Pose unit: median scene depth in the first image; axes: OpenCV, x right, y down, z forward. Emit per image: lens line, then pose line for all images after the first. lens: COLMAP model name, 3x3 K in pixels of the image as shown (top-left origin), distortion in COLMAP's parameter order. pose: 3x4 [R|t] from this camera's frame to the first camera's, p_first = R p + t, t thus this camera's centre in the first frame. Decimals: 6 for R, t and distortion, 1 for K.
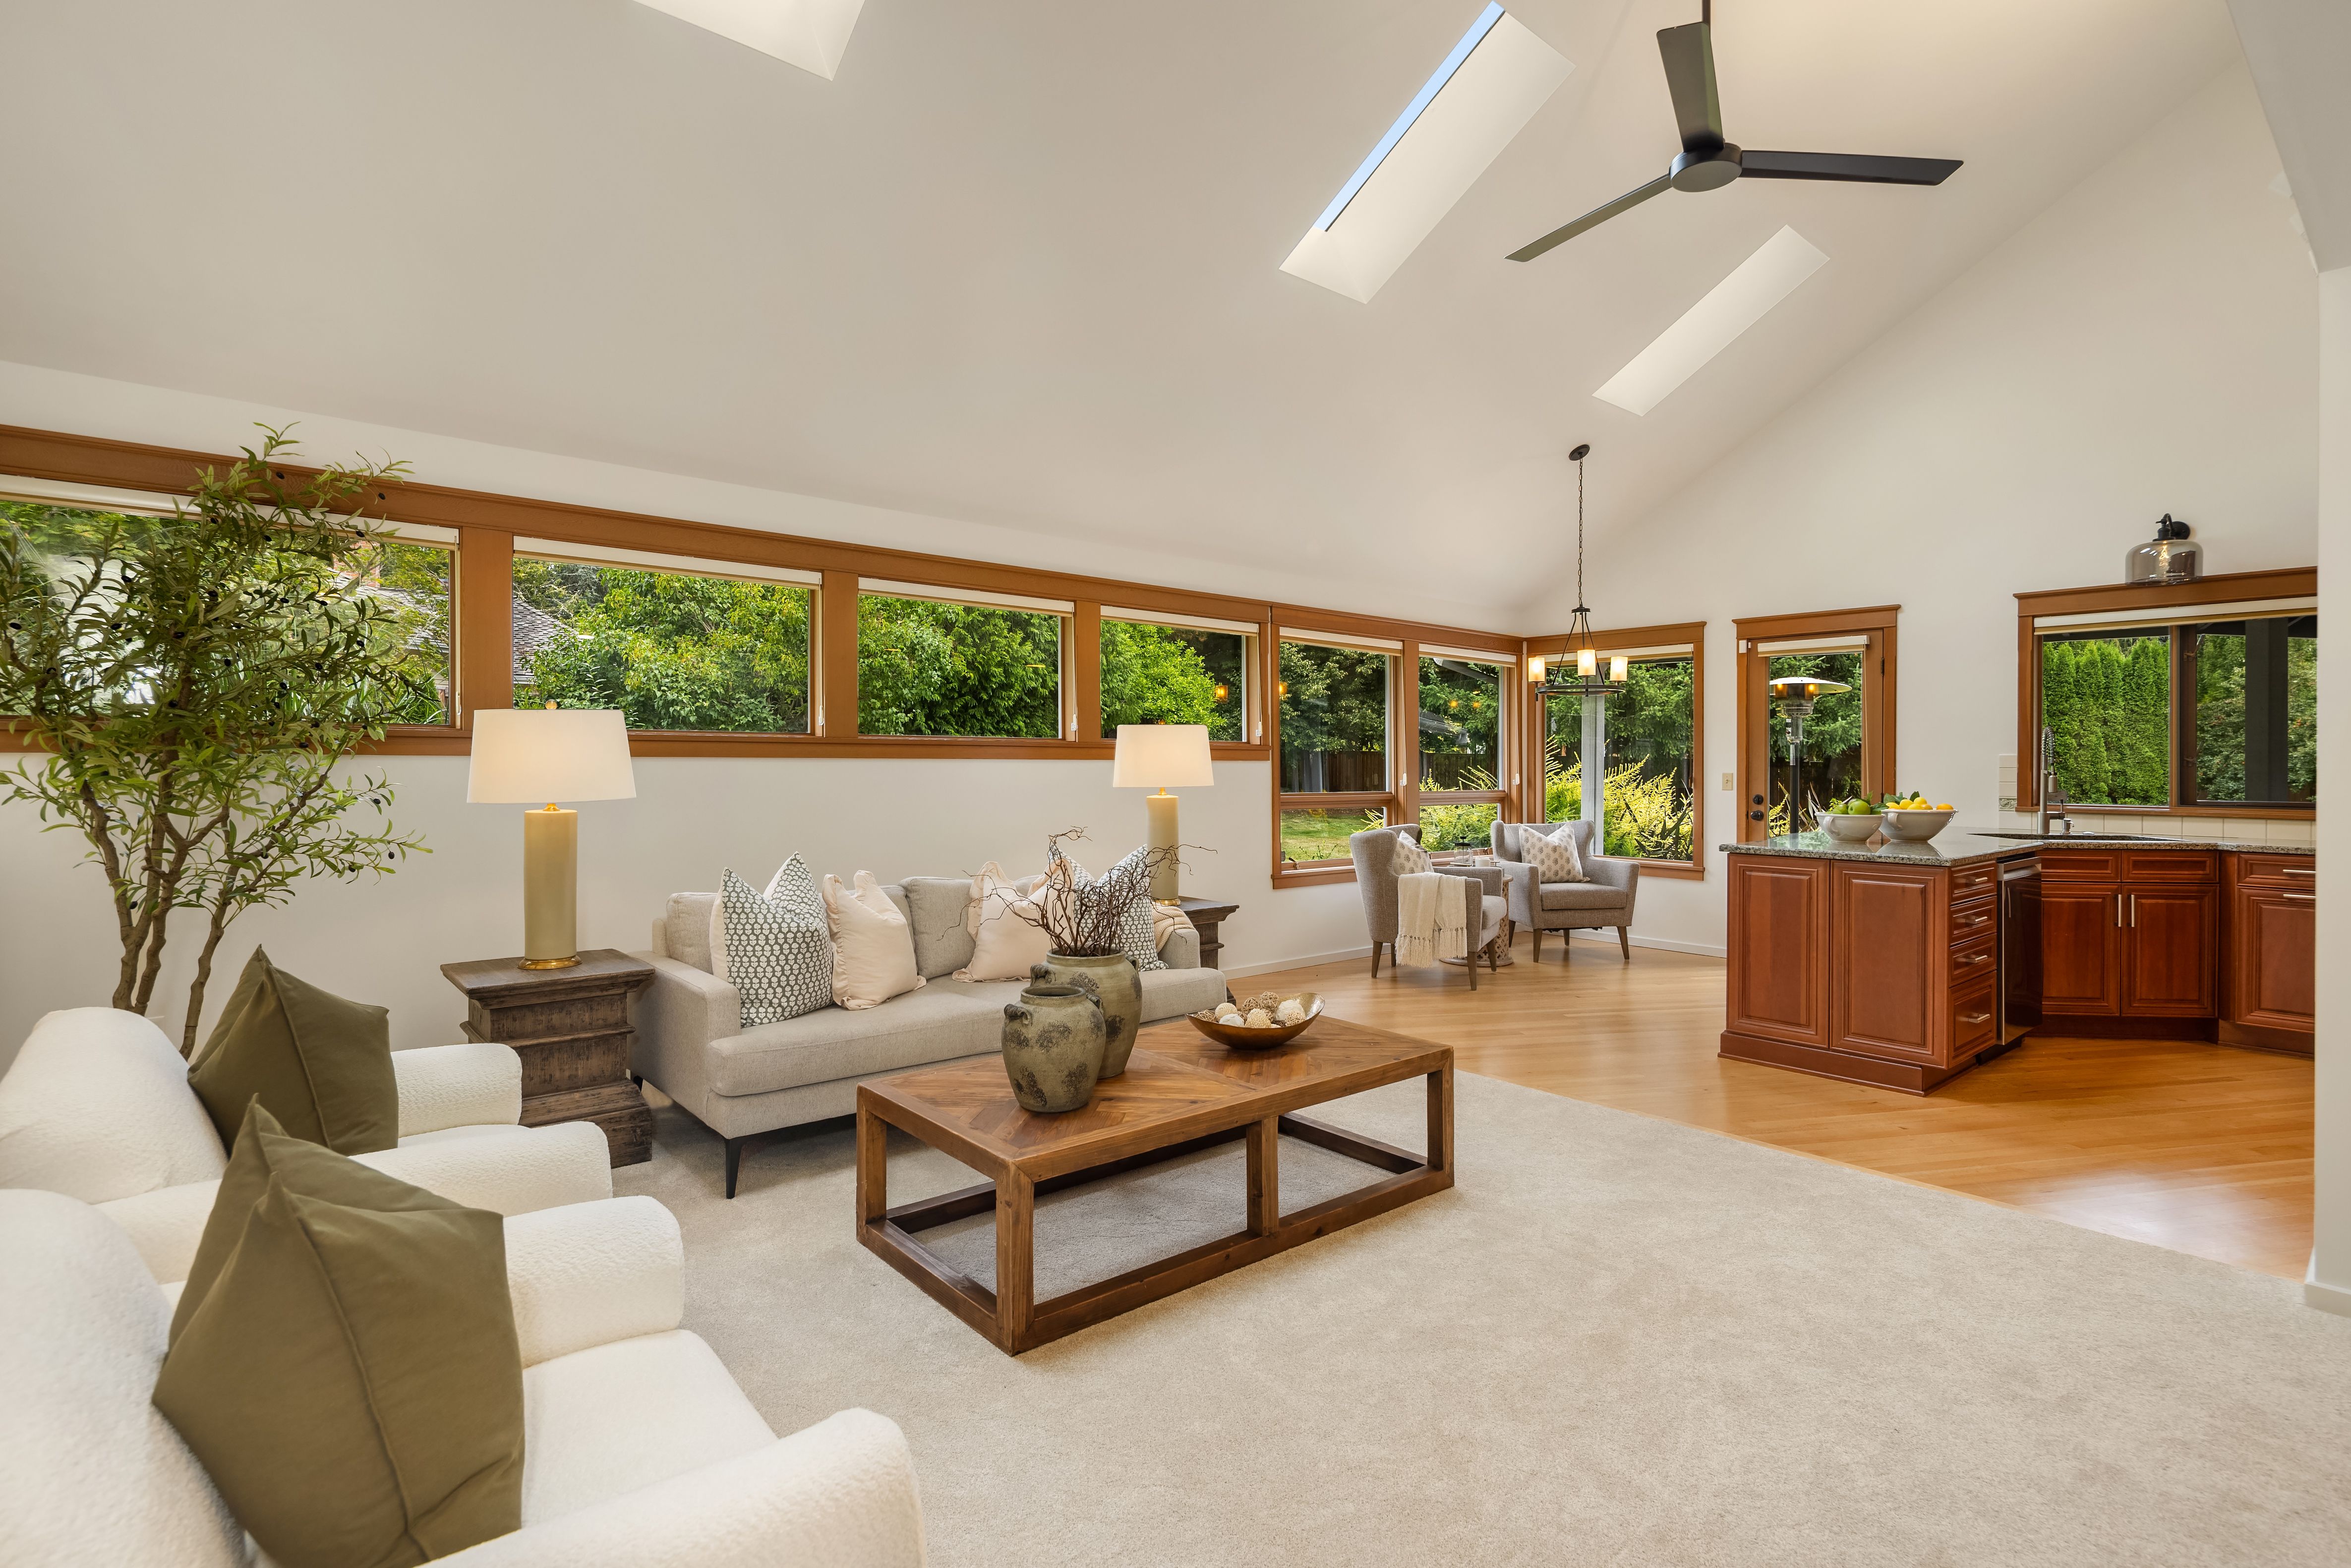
lens RADIAL K [[1126.6, 0, 1184.5], [0, 1126.6, 766.5], [0, 0, 1]] dist [0.003063, -0.003419]
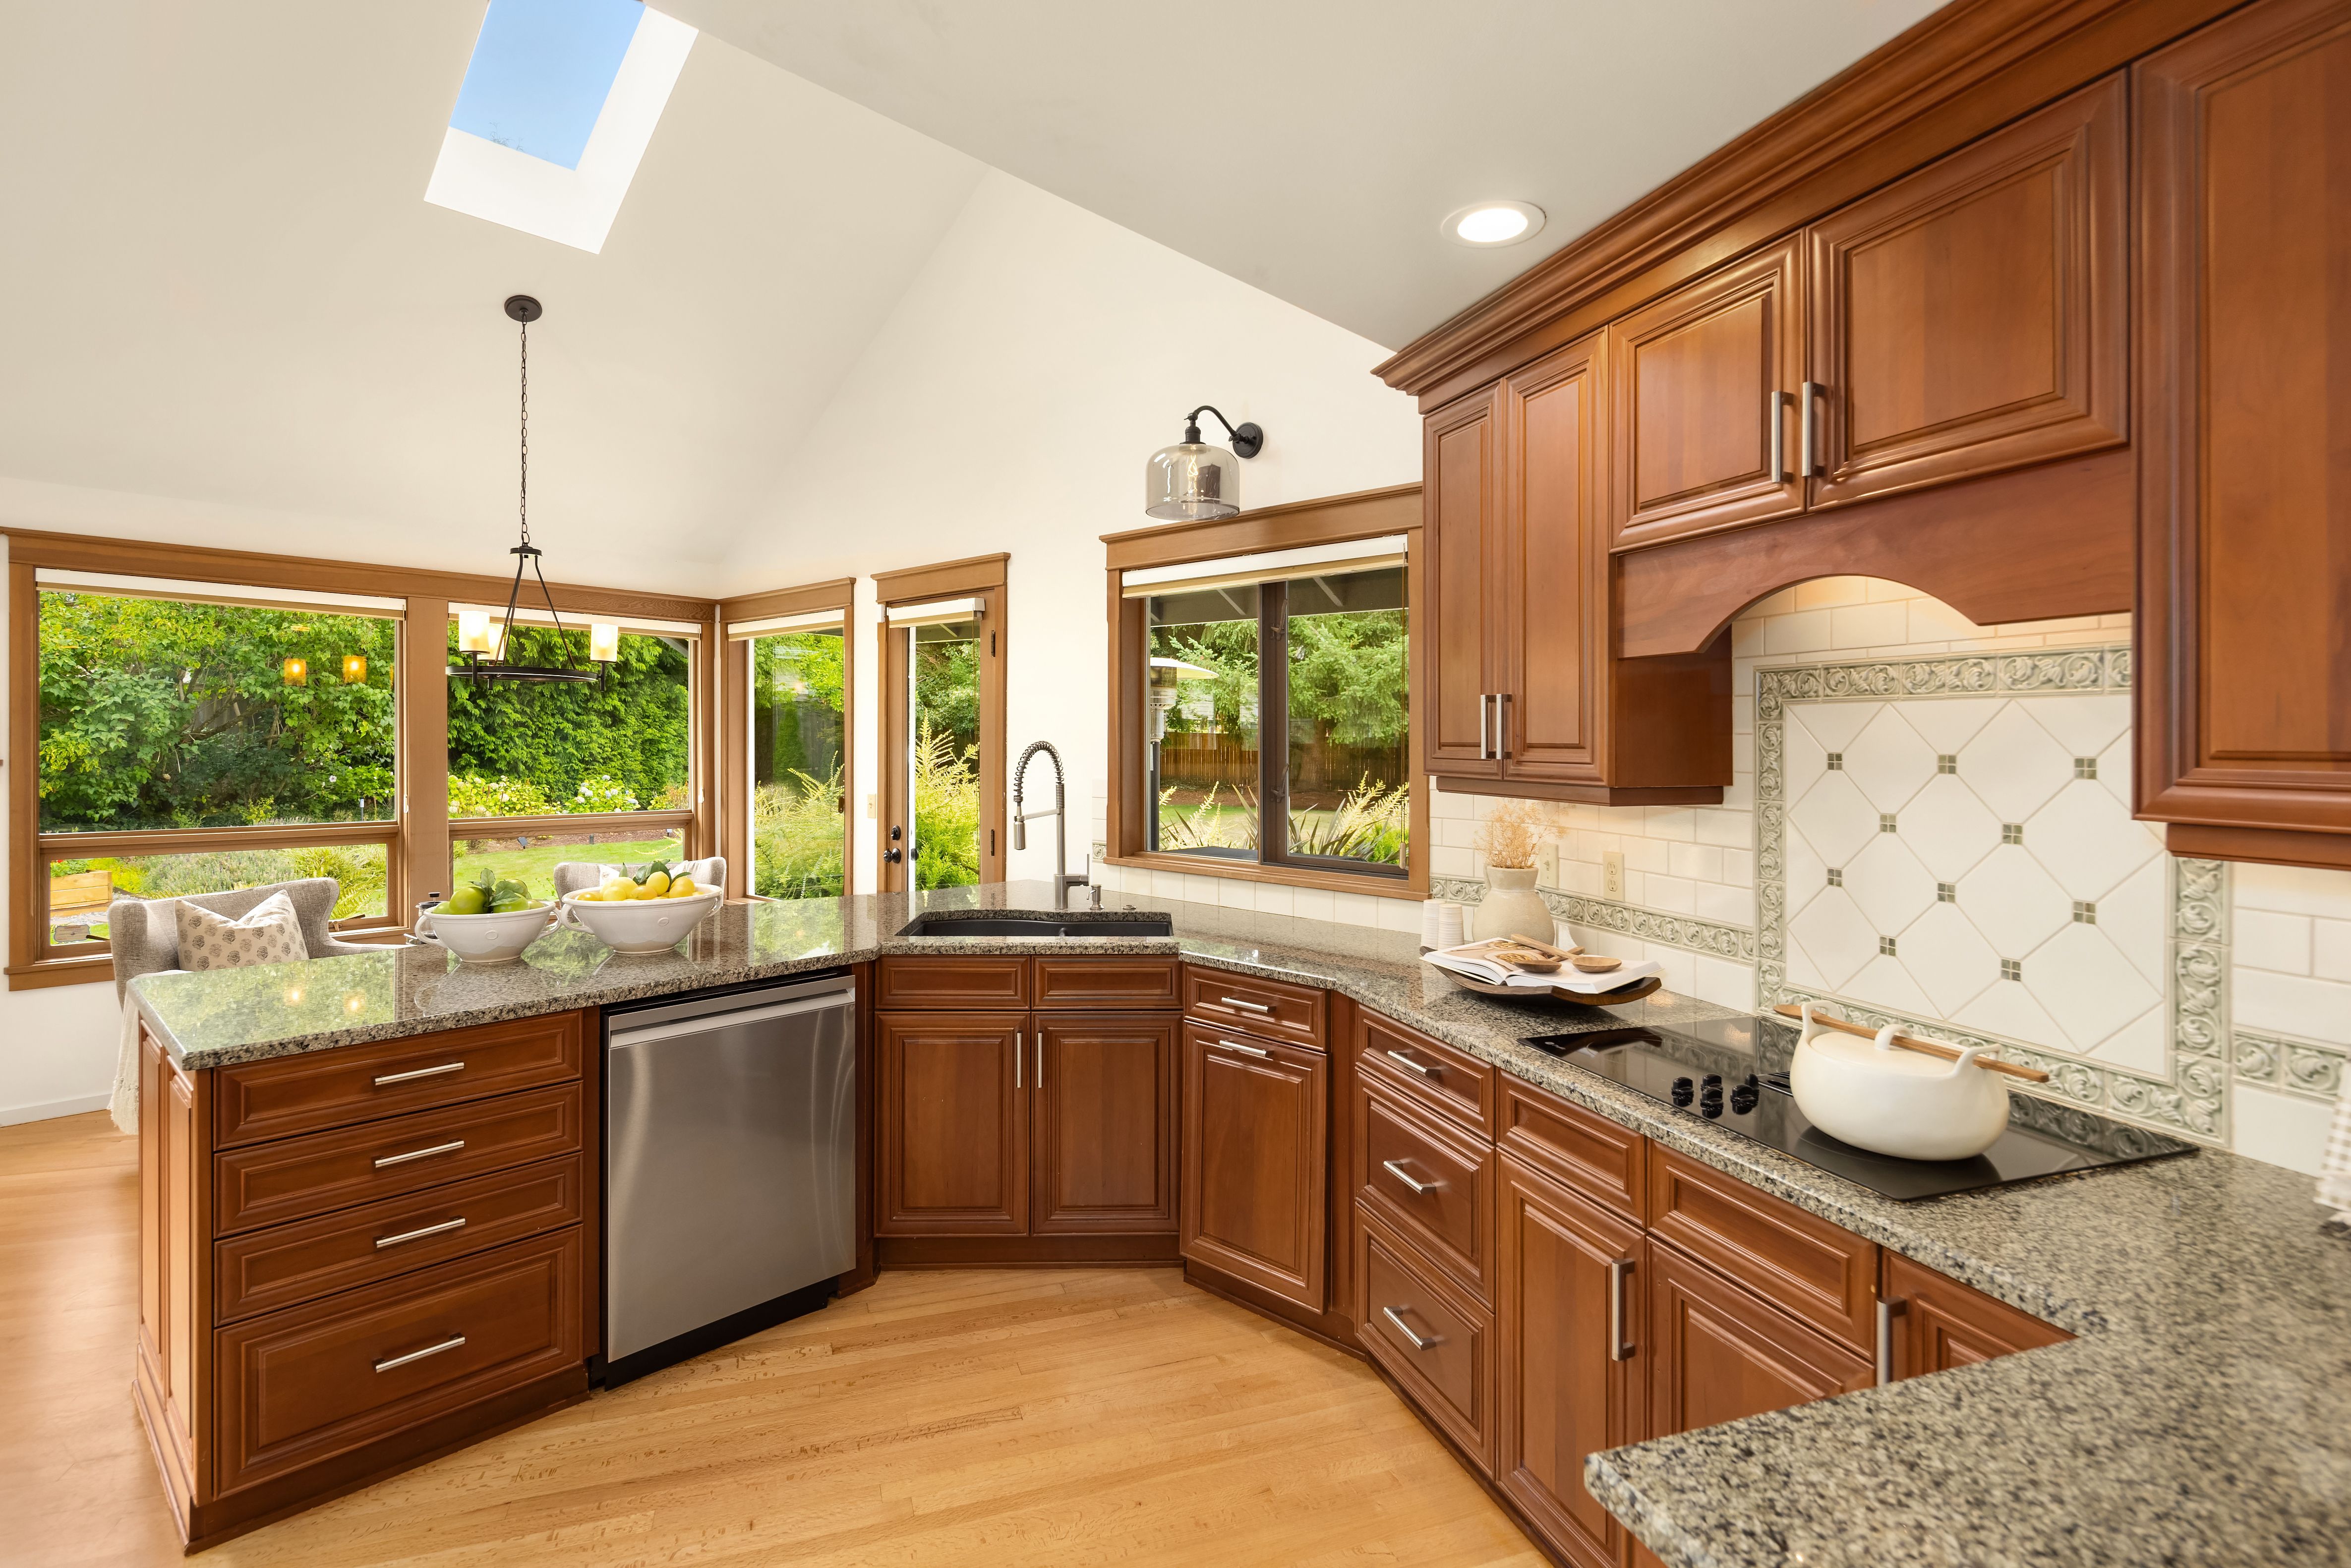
lens RADIAL K [[1126.6, 0, 1186.2], [0, 1126.6, 741.7], [0, 0, 1]] dist [0.003063, -0.003419]
pose [[0.991617, 0.002008, 0.129200, 0.595865], [-0.001814, 0.999997, -0.001615, -0.026514], [-0.129203, 0.001367, 0.991617, 0.287497]]
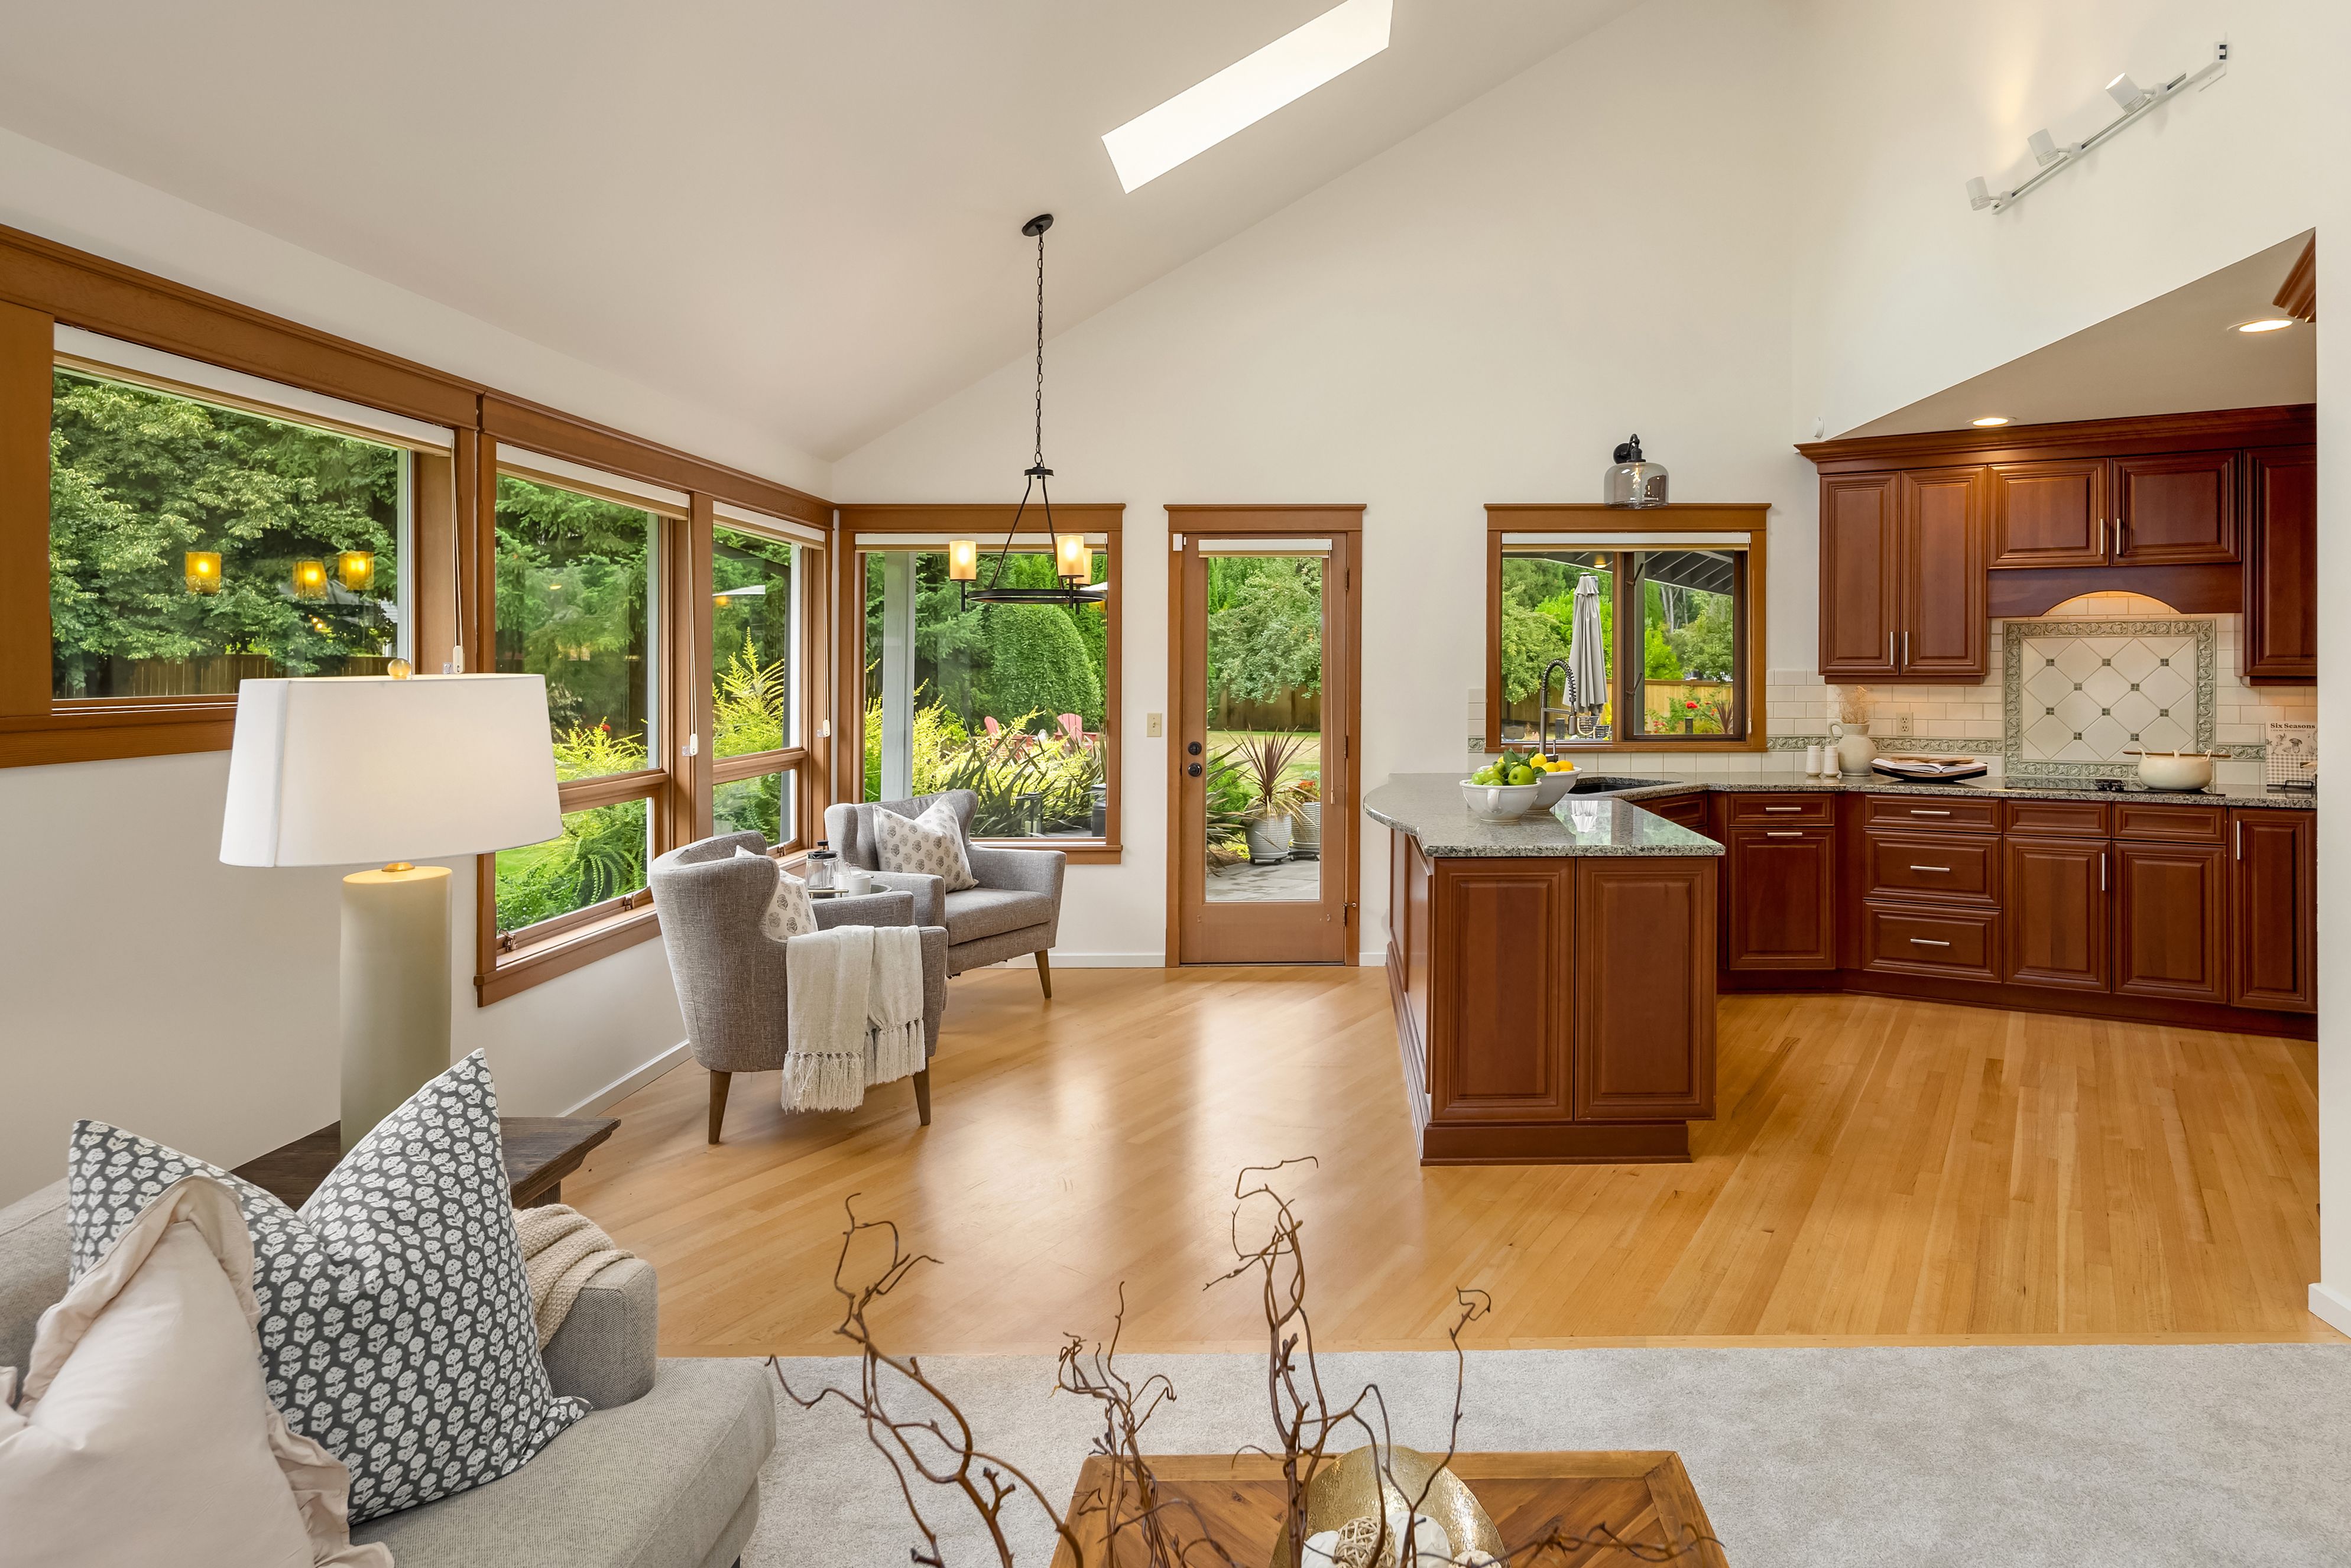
lens RADIAL K [[1346.6, 0, 1341.1], [0, 1346.6, 670.7], [0, 0, 1]] dist [0.014915, -0.007105]
pose [[0.641615, -0.012552, 0.766924, -0.112789], [0.010968, 0.999914, 0.007190, -0.027936], [-0.766949, 0.003799, 0.641697, 0.355204]]
